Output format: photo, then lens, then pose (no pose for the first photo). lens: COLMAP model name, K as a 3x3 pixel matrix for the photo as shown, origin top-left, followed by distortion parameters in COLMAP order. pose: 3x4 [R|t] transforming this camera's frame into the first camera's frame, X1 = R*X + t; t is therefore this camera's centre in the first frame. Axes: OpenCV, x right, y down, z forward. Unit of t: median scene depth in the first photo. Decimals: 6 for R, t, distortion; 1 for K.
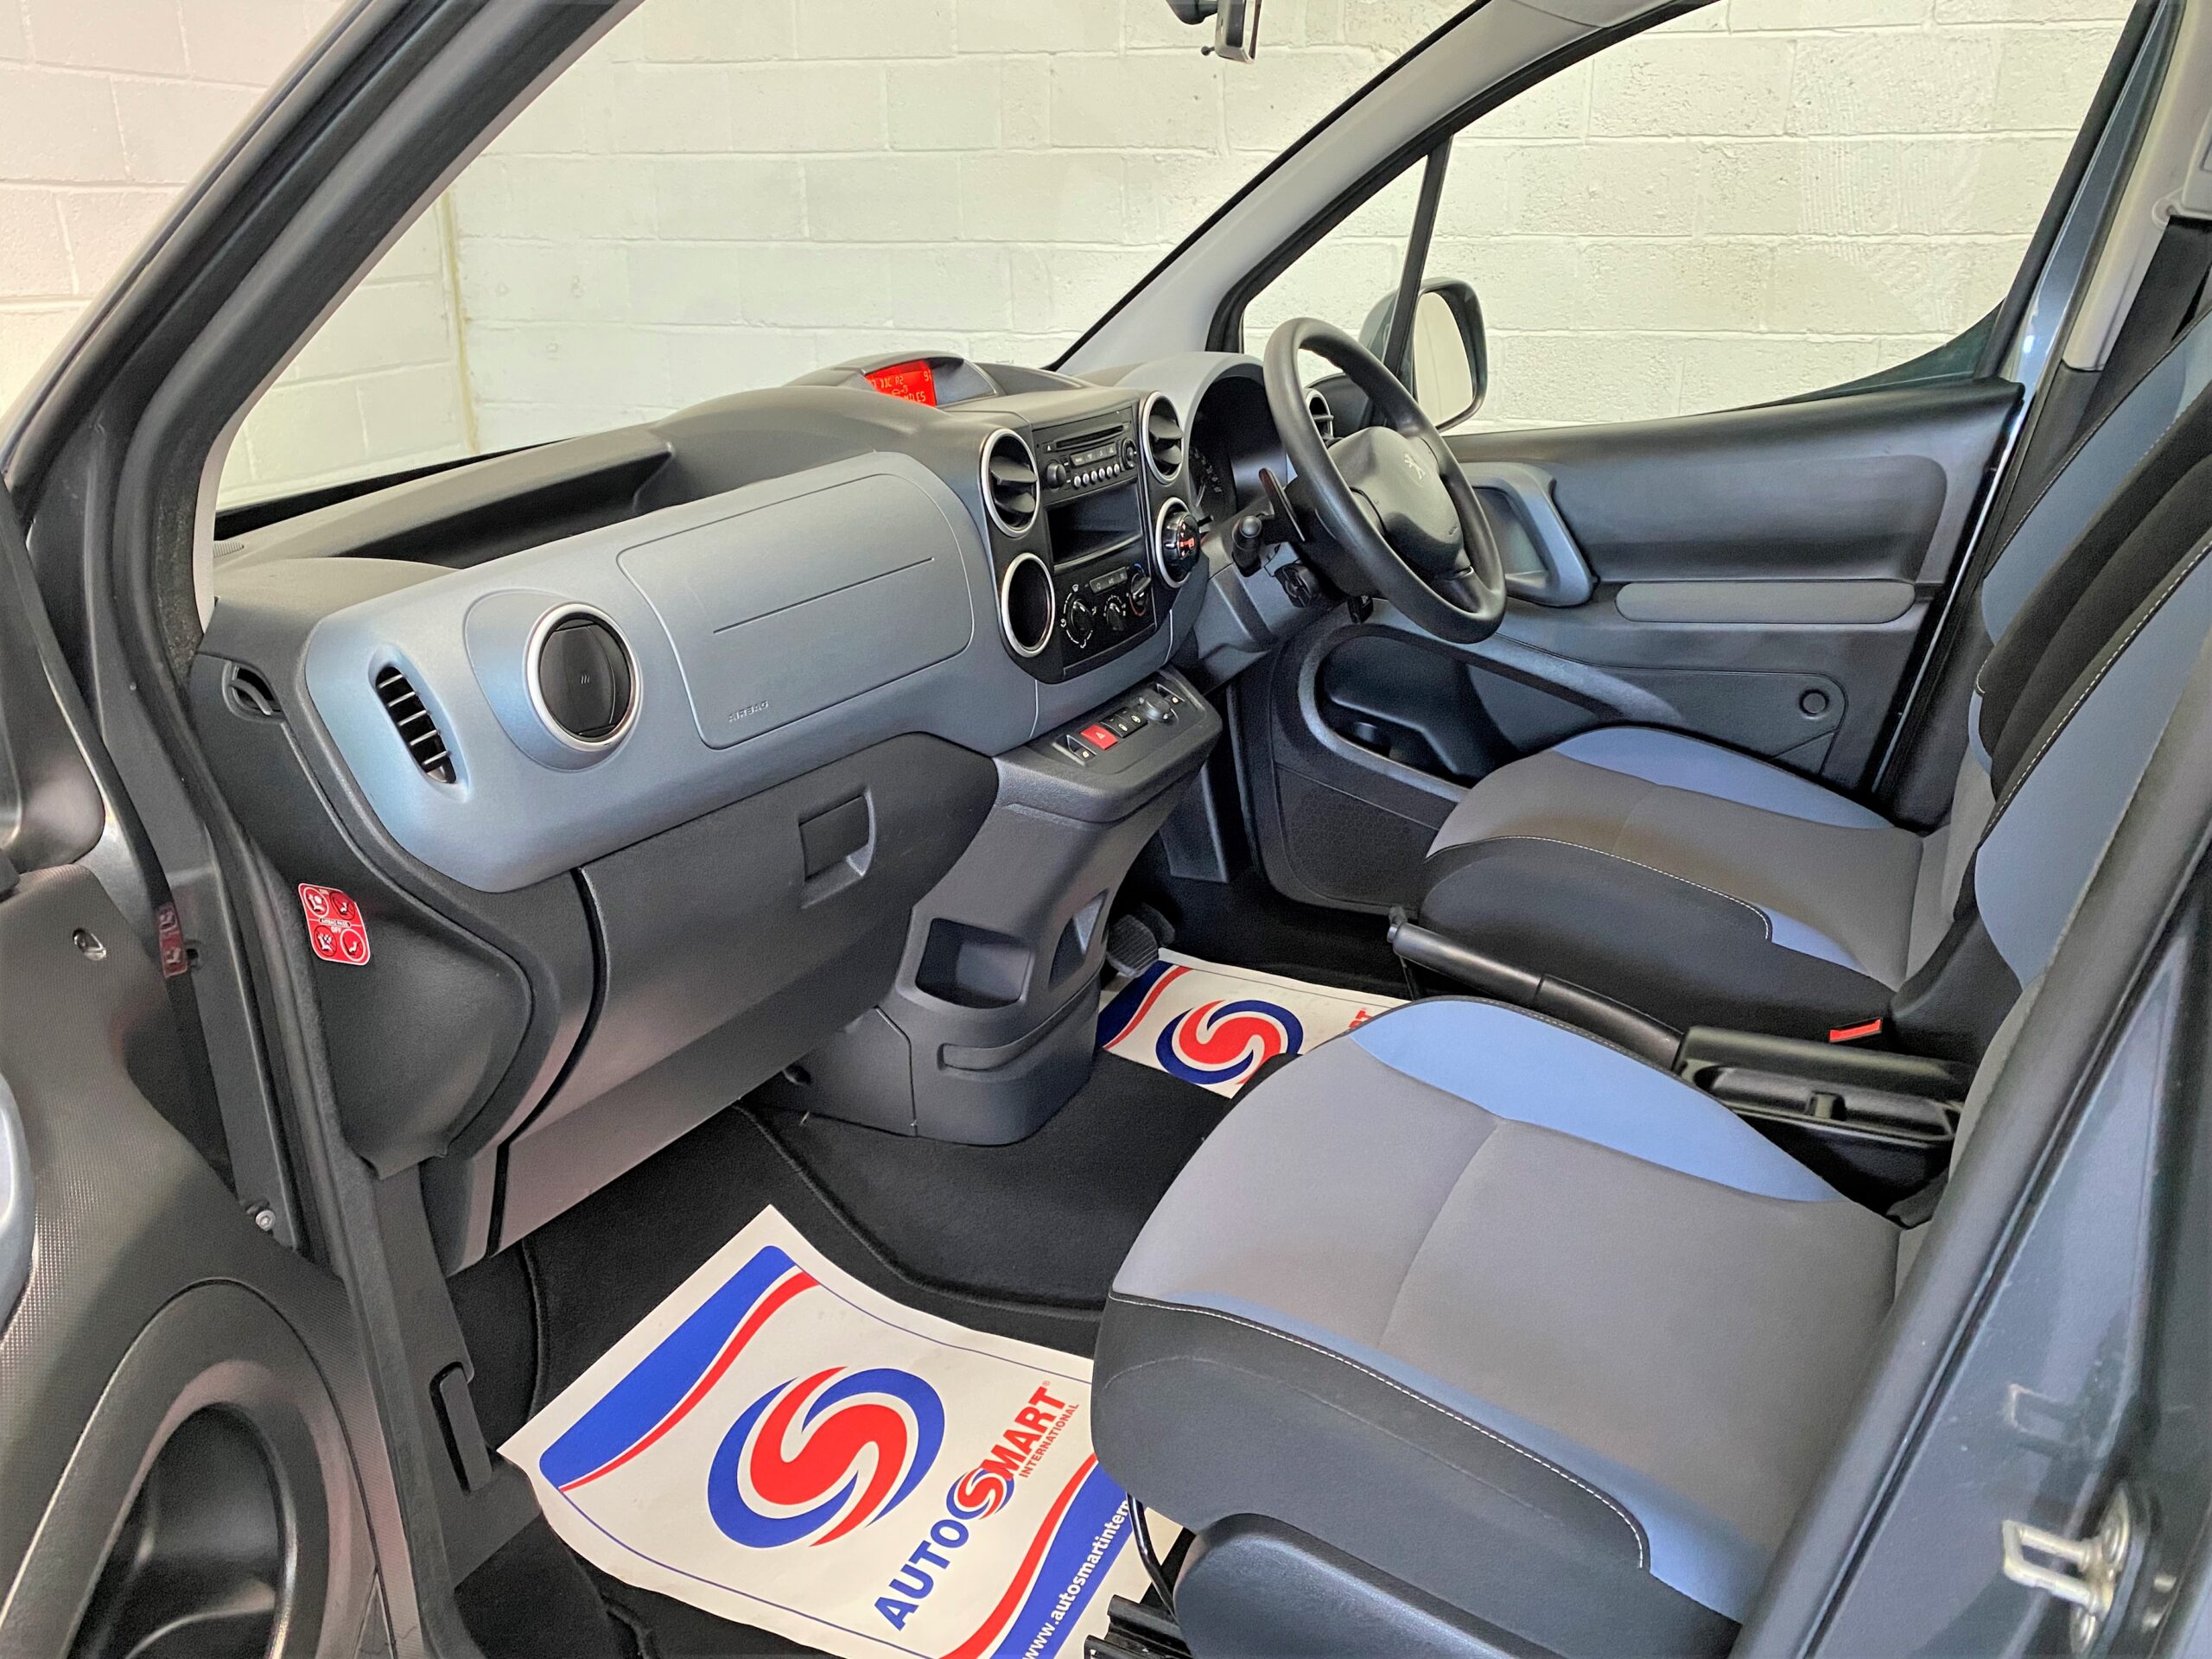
lens RADIAL K [[1665.2, 0, 1105.0], [0, 1665.2, 816.0], [0, 0, 1]] dist [0.074244, -0.096260]
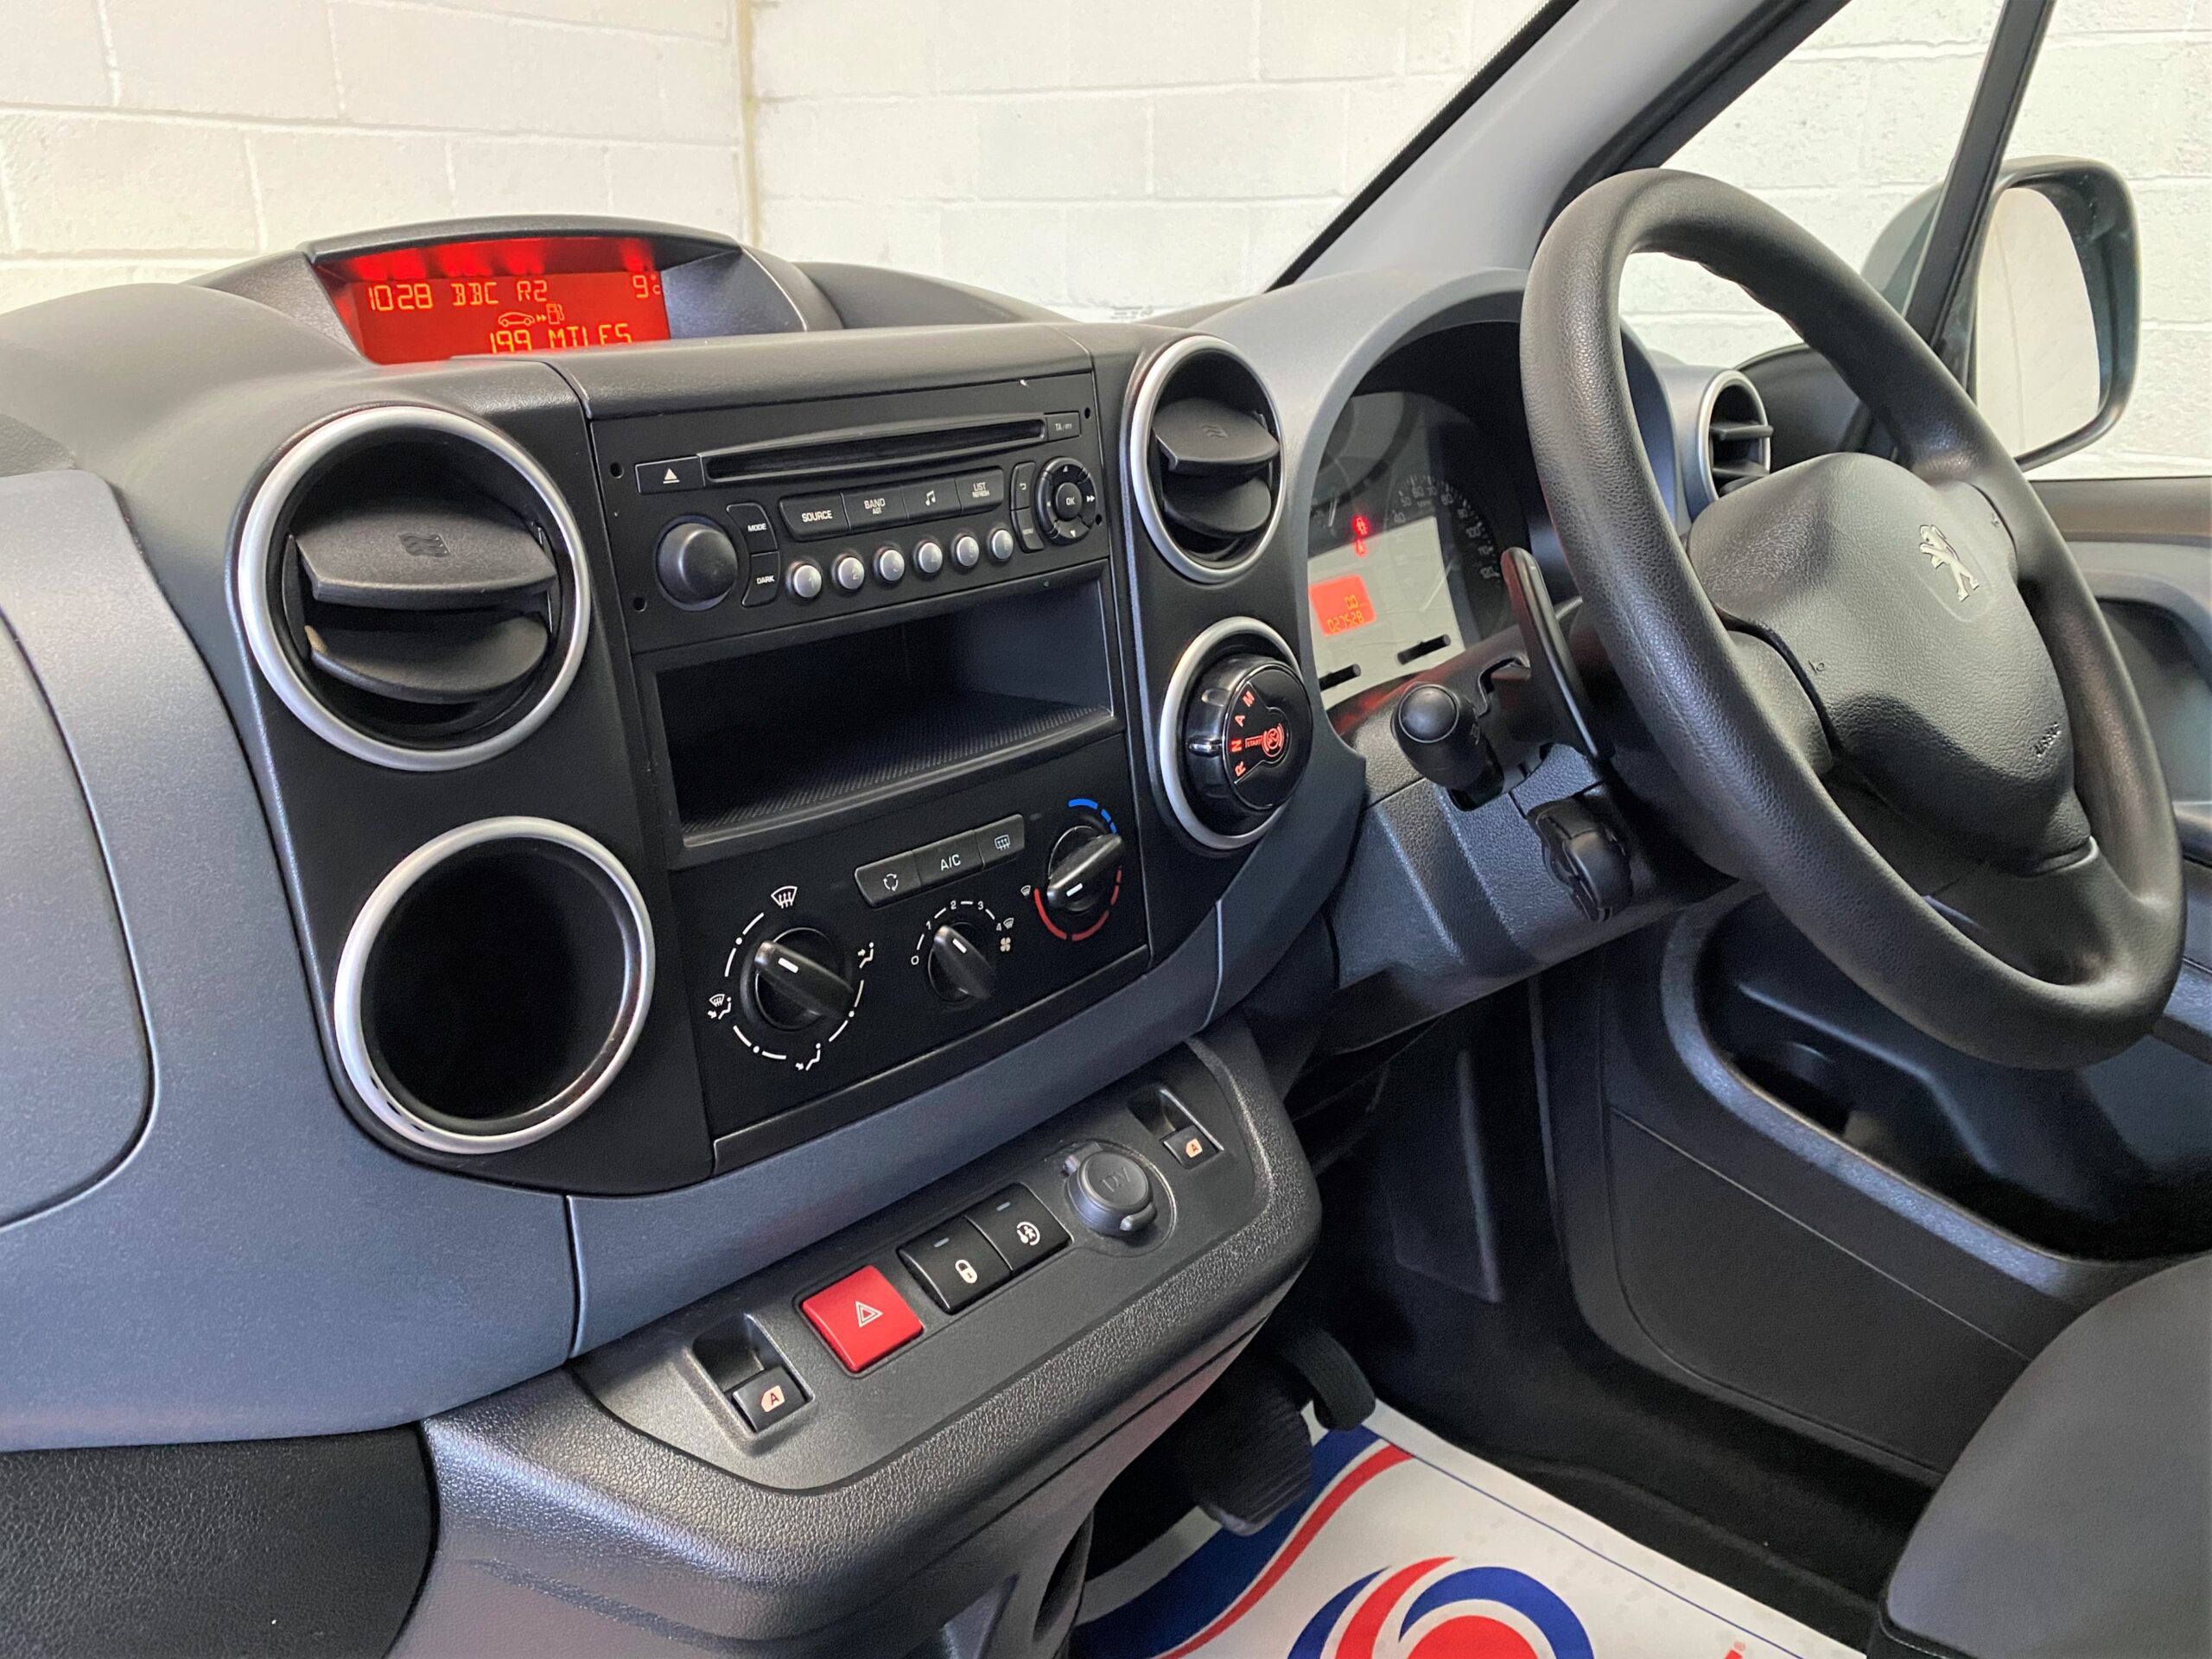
lens RADIAL K [[1691.1, 0, 1102.5], [0, 1691.1, 802.6], [0, 0, 1]] dist [0.003079, -0.000716]
pose [[0.957615, 0.092093, -0.272932, 0.118129], [-0.096596, 0.995319, -0.003075, -0.142319], [0.271372, 0.029308, 0.962028, 0.614288]]
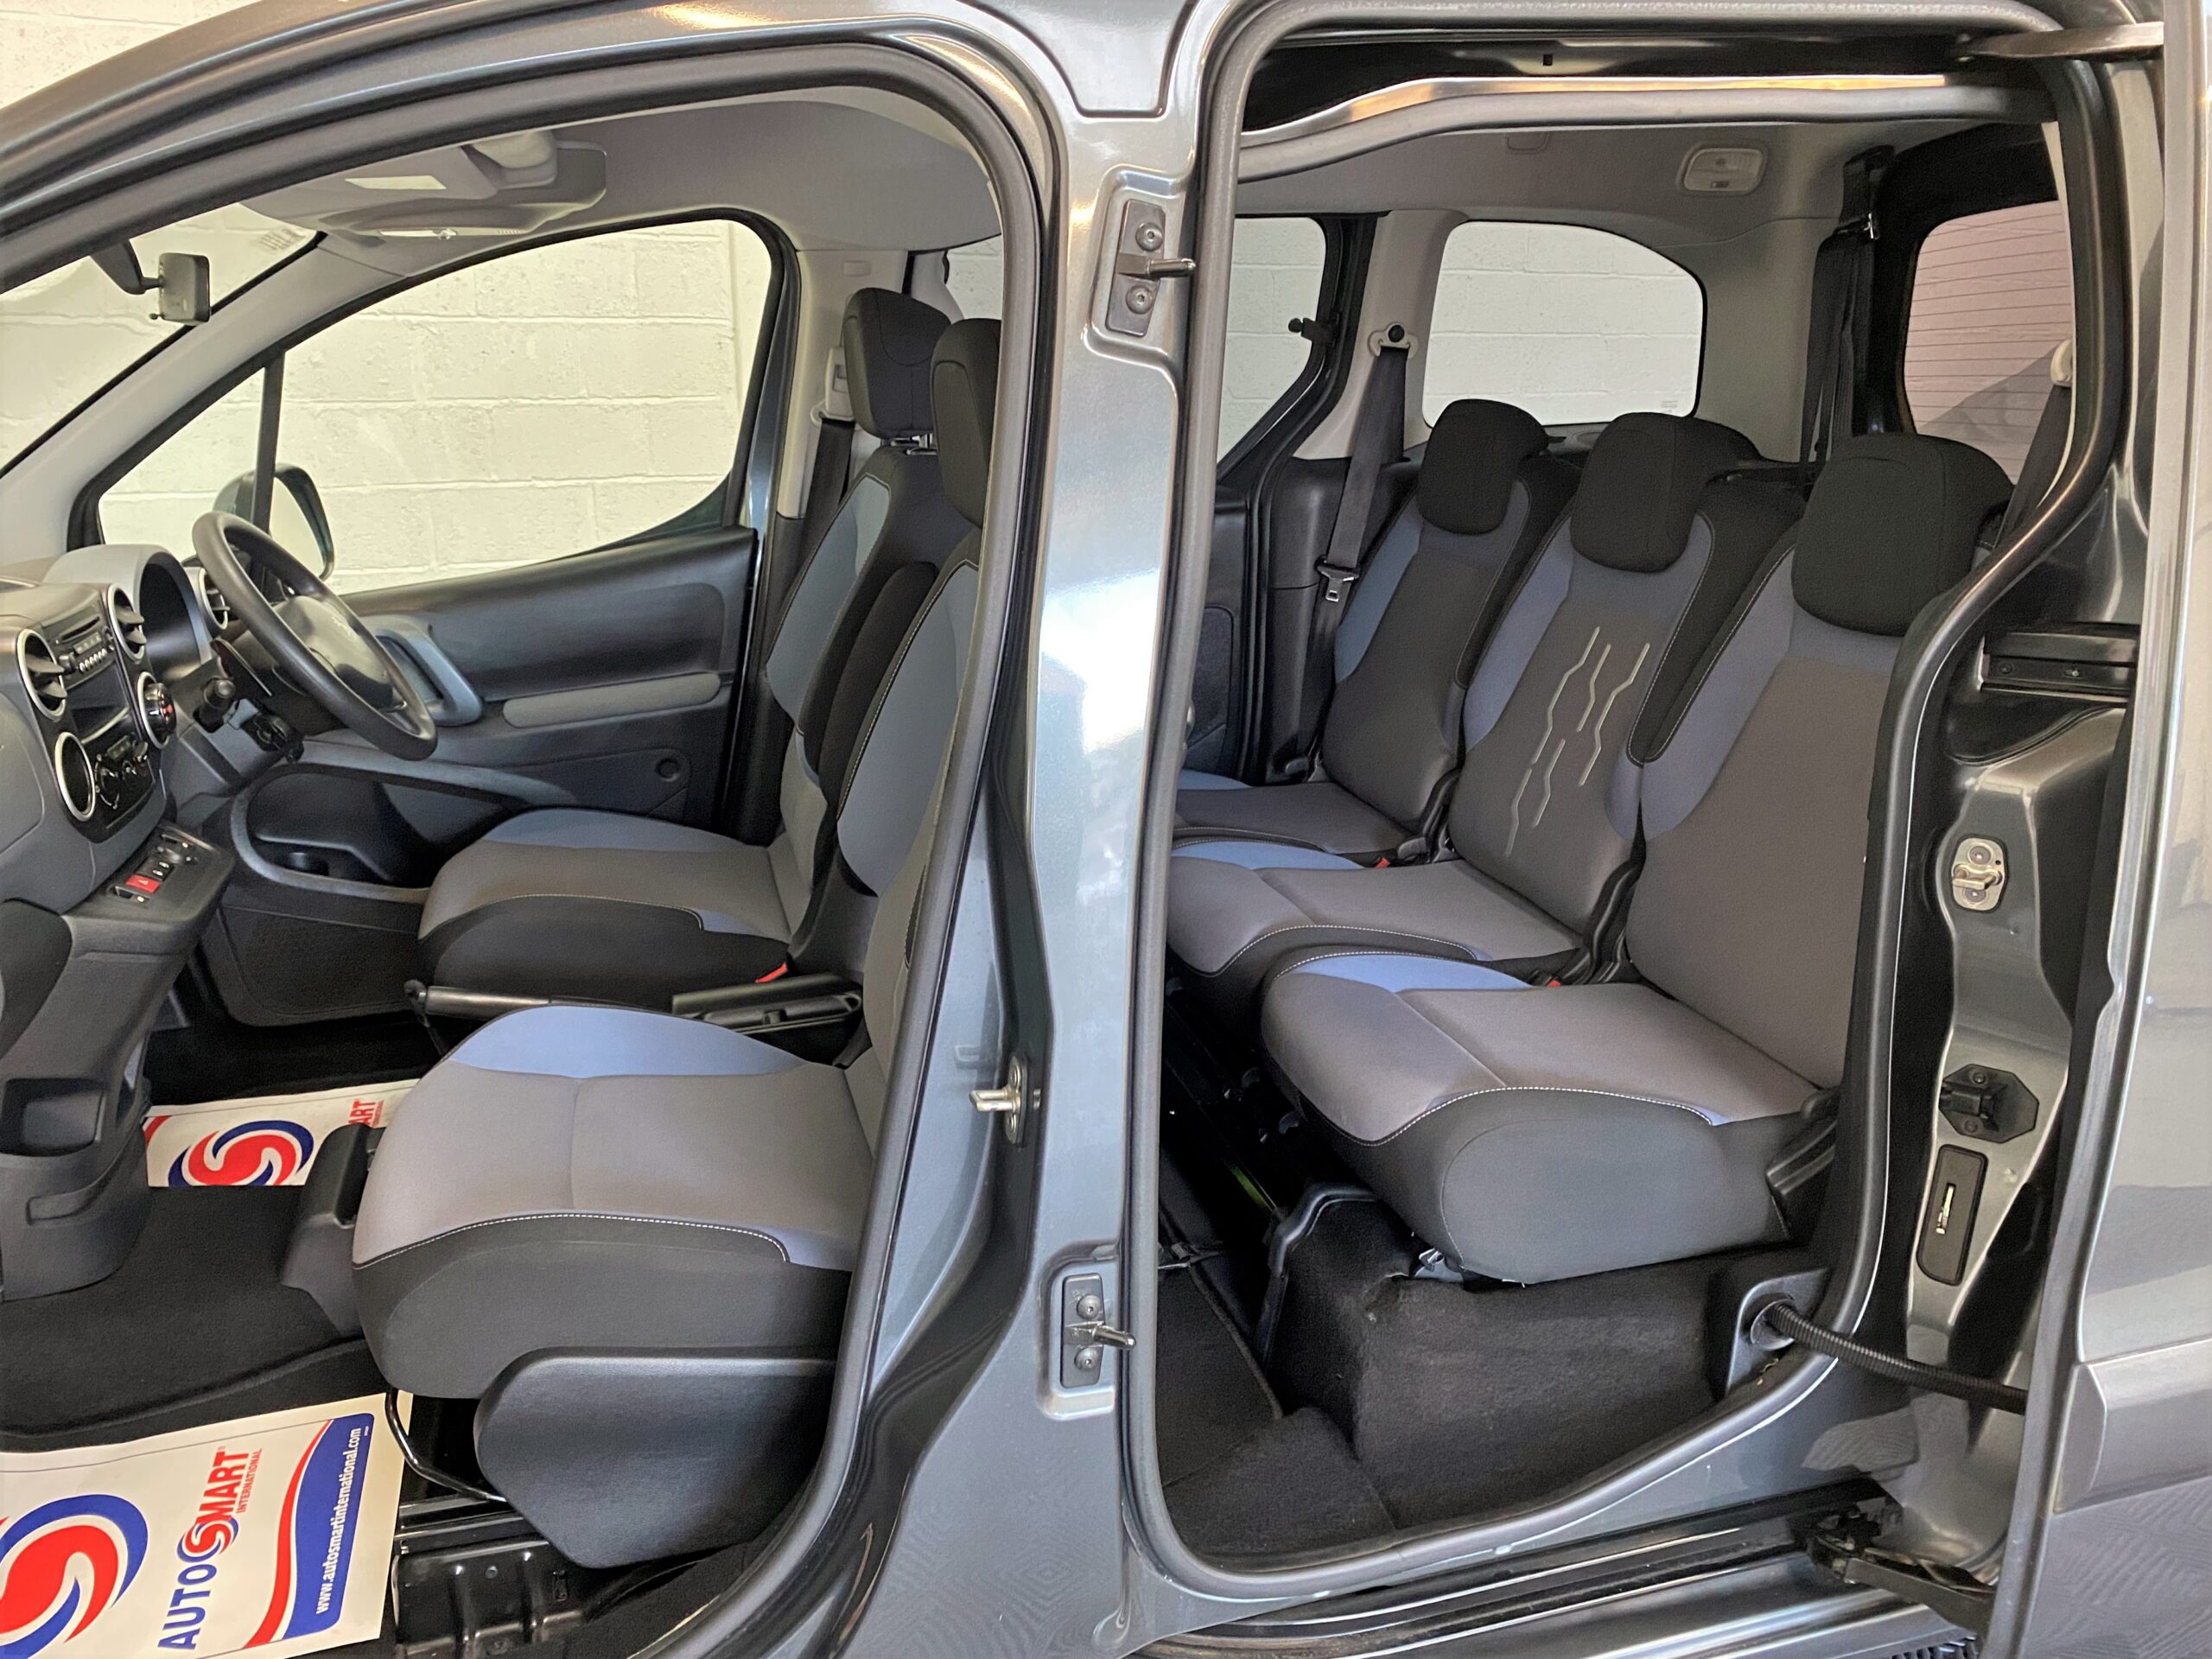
lens RADIAL K [[1693.6, 0, 1077.0], [0, 1693.6, 815.7], [0, 0, 1]] dist [0.007269, -0.002711]
pose [[0.747473, -0.173080, 0.641348, -0.238504], [0.218737, 0.975748, 0.008392, 0.033710], [-0.627246, 0.134014, 0.767204, -0.269464]]
